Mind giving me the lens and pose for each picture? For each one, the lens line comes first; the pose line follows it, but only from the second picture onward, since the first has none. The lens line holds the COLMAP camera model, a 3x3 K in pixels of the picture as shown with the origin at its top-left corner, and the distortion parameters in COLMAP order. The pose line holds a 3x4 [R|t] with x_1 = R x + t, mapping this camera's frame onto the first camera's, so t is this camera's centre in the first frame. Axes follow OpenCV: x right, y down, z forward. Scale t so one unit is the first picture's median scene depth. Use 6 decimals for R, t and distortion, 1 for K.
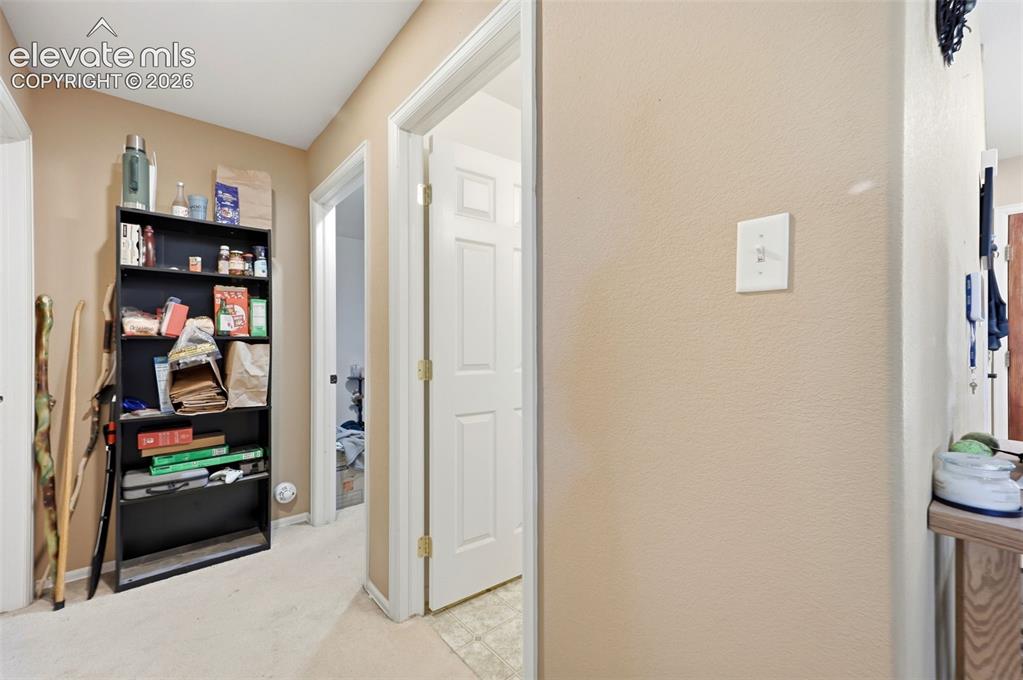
lens RADIAL K [[412.4, 0, 507.9], [0, 412.4, 341.7], [0, 0, 1]] dist [0.011366, -0.000355]
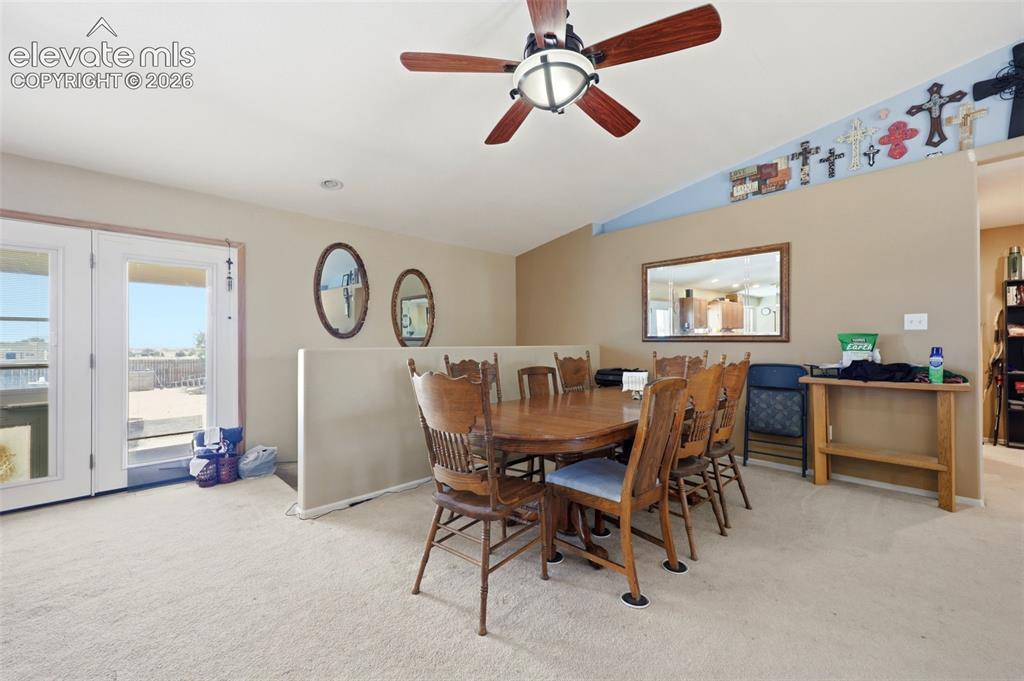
lens RADIAL K [[412.8, 0, 504.9], [0, 412.8, 341.5], [0, 0, 1]] dist [0.011366, -0.000355]
pose [[0.038558, -0.005105, -0.999243, 1.236323], [0.006678, 0.999966, -0.004851, 0.006345], [0.999234, -0.006486, 0.038591, -1.805004]]
